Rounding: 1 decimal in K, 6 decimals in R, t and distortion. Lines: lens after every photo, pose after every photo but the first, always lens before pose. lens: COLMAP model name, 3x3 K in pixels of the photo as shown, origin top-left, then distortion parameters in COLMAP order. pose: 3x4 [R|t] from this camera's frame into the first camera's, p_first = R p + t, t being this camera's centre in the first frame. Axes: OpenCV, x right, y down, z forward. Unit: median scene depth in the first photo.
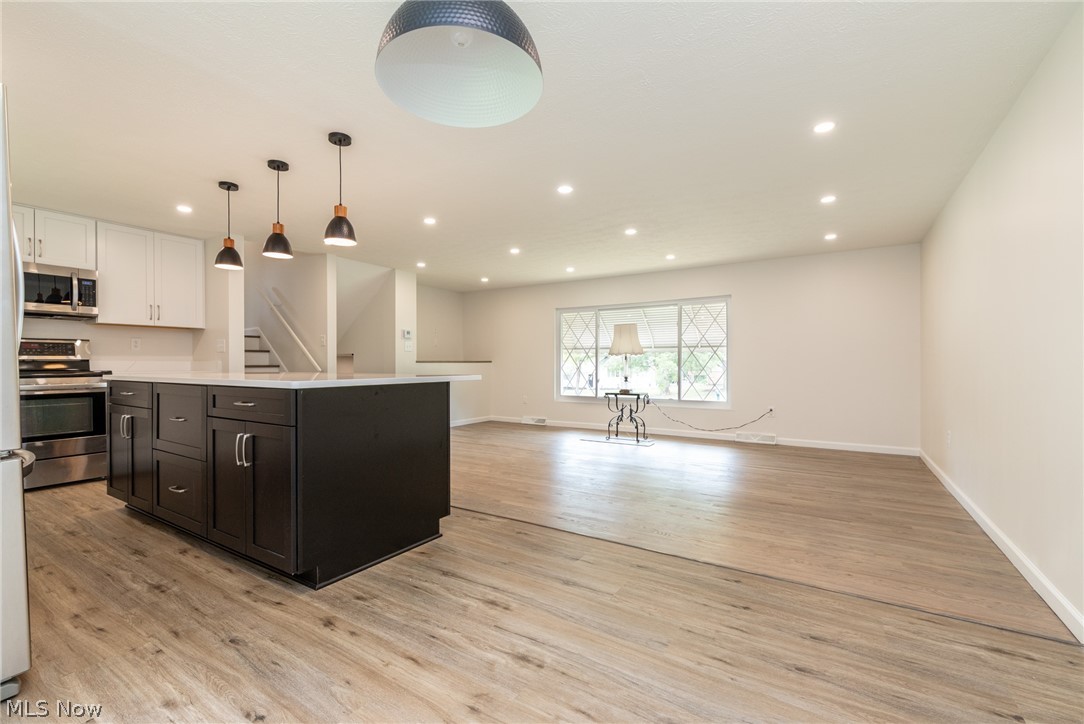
lens RADIAL K [[471.4, 0, 534.2], [0, 471.4, 368.0], [0, 0, 1]] dist [0.002771, 0.000381]
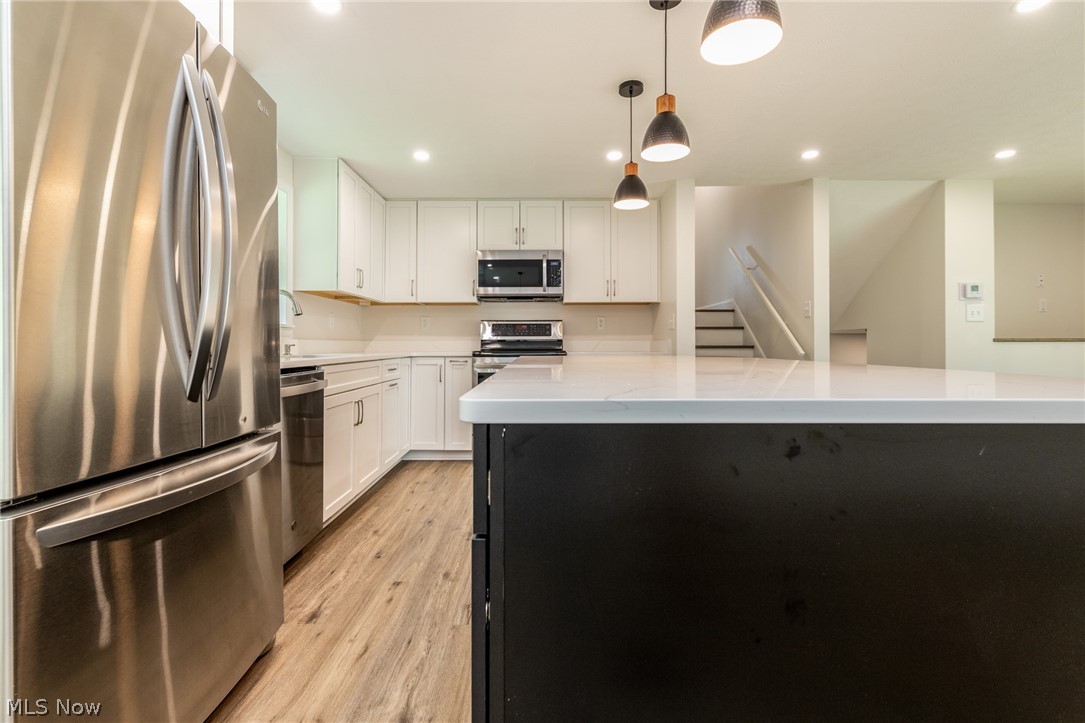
lens RADIAL K [[486.6, 0, 534.9], [0, 486.6, 339.9], [0, 0, 1]] dist [0.013226, -0.000224]
pose [[0.540260, -0.006819, -0.841471, -0.098363], [-0.008259, 0.999876, -0.013406, -0.002959], [0.841458, 0.014192, 0.540136, 0.413024]]
